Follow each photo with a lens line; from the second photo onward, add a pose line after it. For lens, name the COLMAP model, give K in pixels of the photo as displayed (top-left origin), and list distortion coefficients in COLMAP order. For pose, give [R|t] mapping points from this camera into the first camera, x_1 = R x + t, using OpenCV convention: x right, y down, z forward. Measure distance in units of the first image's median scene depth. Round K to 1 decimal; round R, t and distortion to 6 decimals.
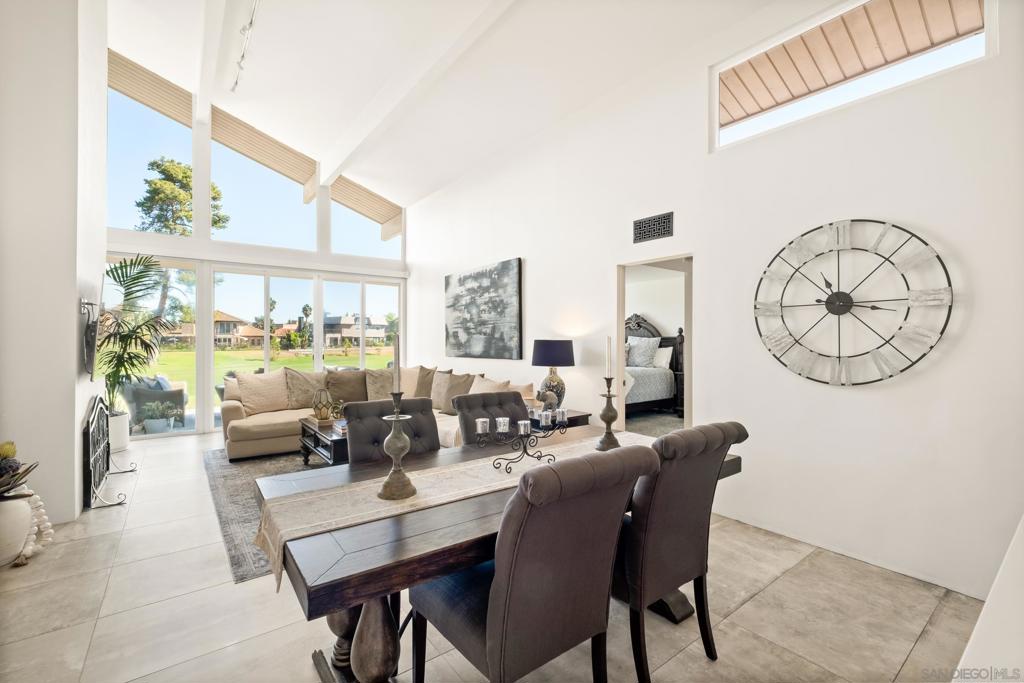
lens RADIAL K [[444.5, 0, 512.0], [0, 444.5, 341.5], [0, 0, 1]] dist [-0.001691, -0.000522]
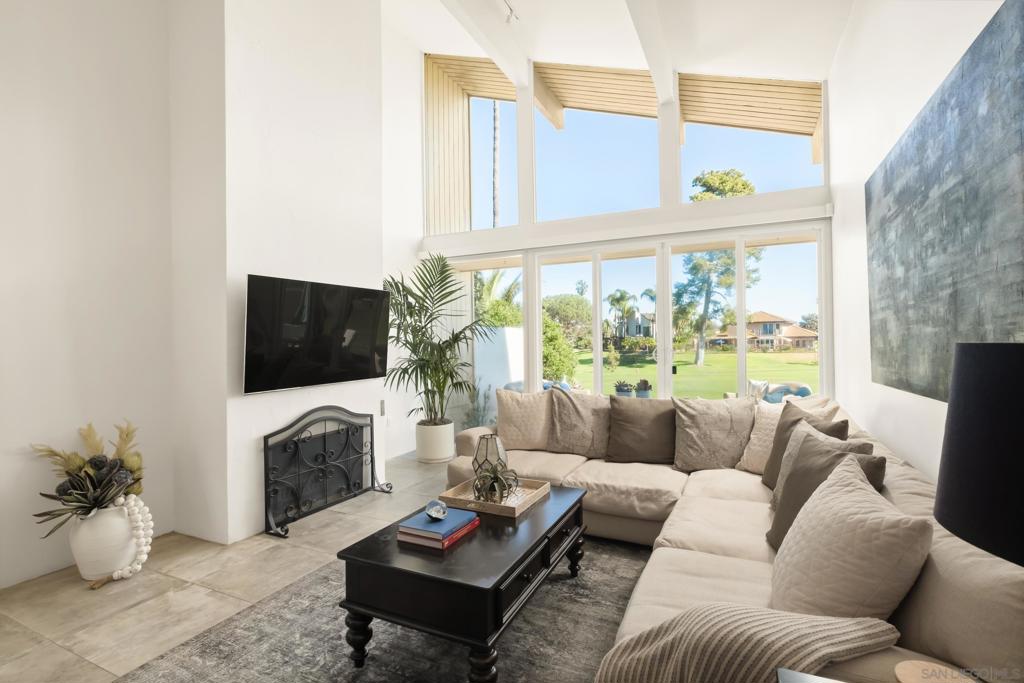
lens RADIAL K [[476.6, 0, 512.0], [0, 476.6, 341.5], [0, 0, 1]] dist [-0.013769, 0.000519]
pose [[0.459766, -0.011879, -0.887961, 0.087359], [0.009523, 0.999919, -0.008447, -0.002788], [0.887989, -0.004572, 0.459842, 0.567022]]
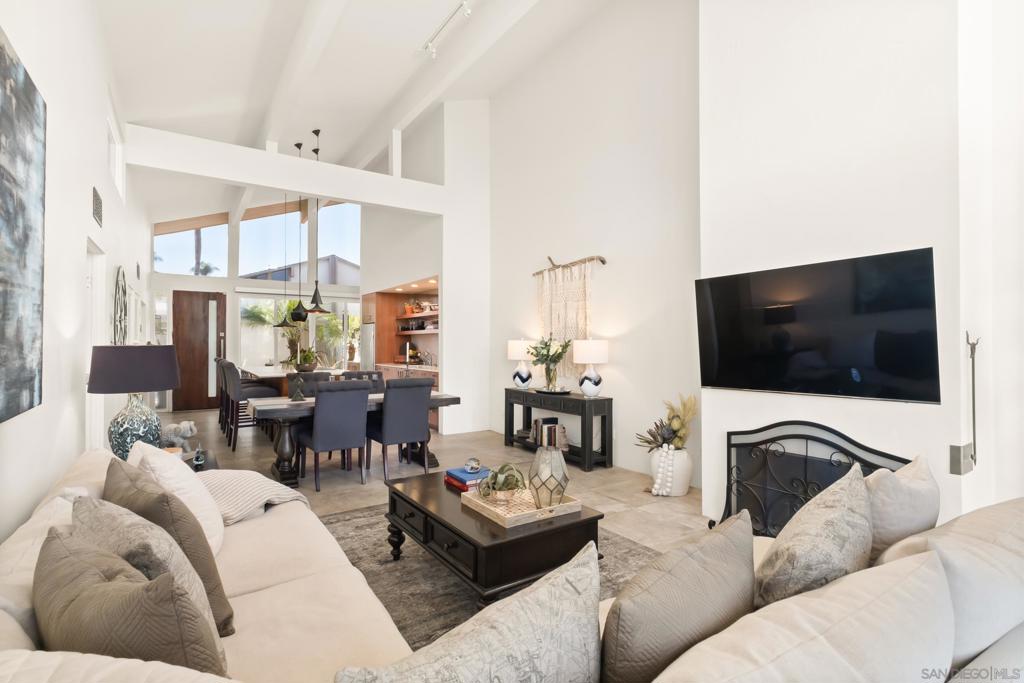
lens RADIAL K [[476.6, 0, 512.0], [0, 476.6, 341.5], [0, 0, 1]] dist [-0.013769, 0.000519]
pose [[-0.998771, -0.003723, 0.049423, -0.309502], [-0.003907, 0.999986, -0.003637, -0.005456], [-0.049408, -0.003825, -0.998771, 1.150784]]
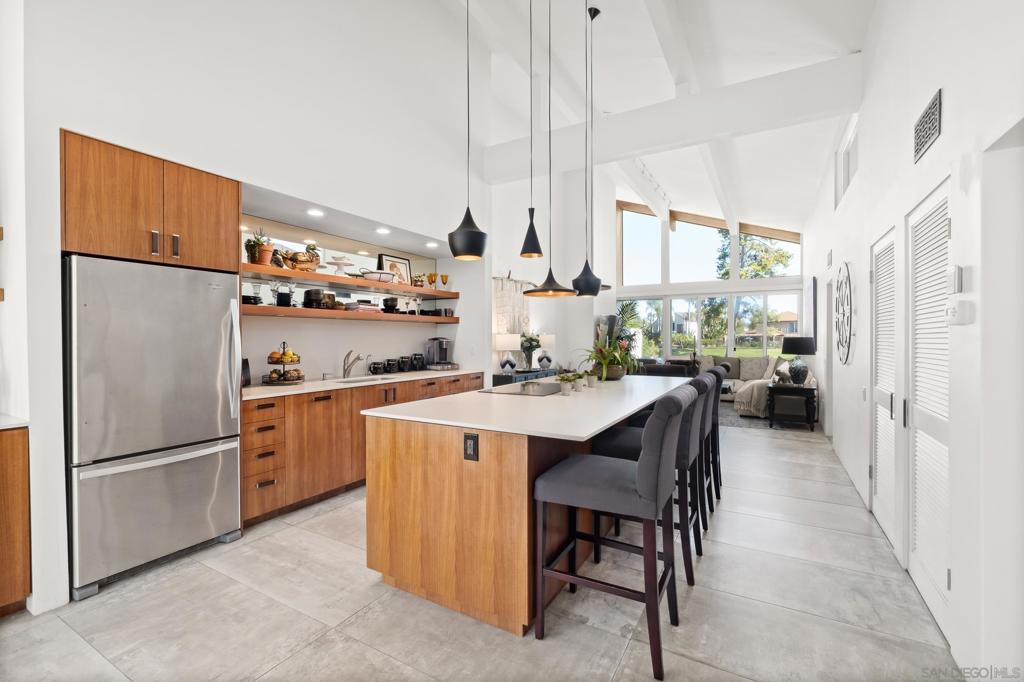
lens RADIAL K [[444.5, 0, 512.0], [0, 444.5, 341.0], [0, 0, 1]] dist [-0.001691, -0.000522]
pose [[0.391517, 0.003728, -0.920163, 0.785564], [-0.002530, 0.999992, 0.002974, 0.005865], [0.920167, 0.001164, 0.391524, -0.338123]]
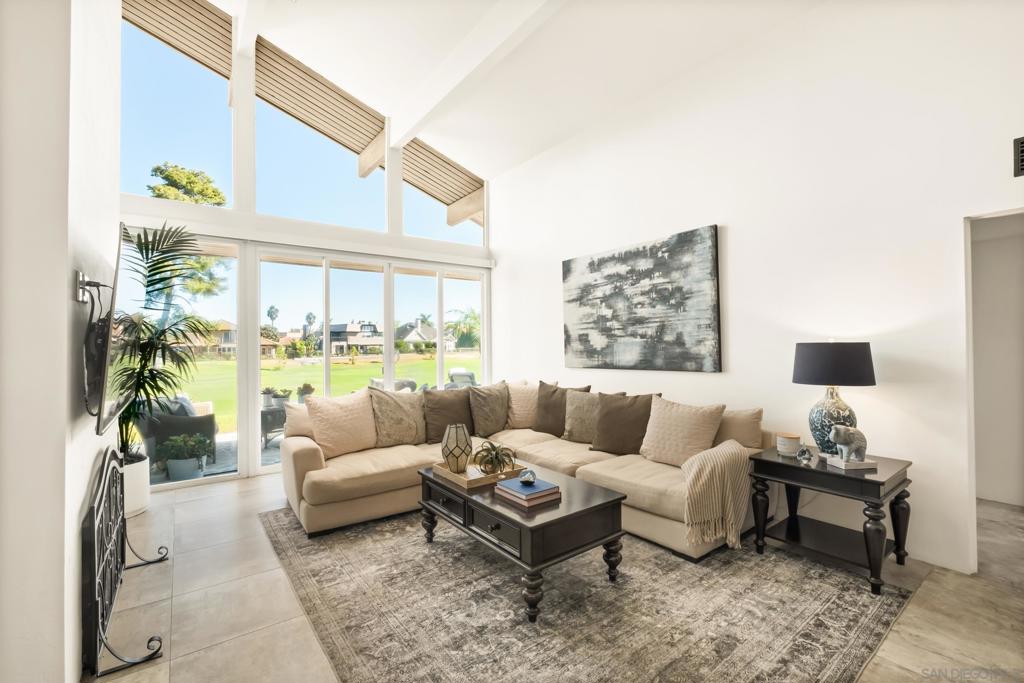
lens RADIAL K [[444.5, 0, 512.0], [0, 444.5, 341.5], [0, 0, 1]] dist [-0.001691, -0.000522]
pose [[0.999923, -0.012260, -0.002049, -0.259484], [0.012232, 0.999839, -0.013118, -0.001654], [0.002209, 0.013092, 0.999912, 0.270668]]
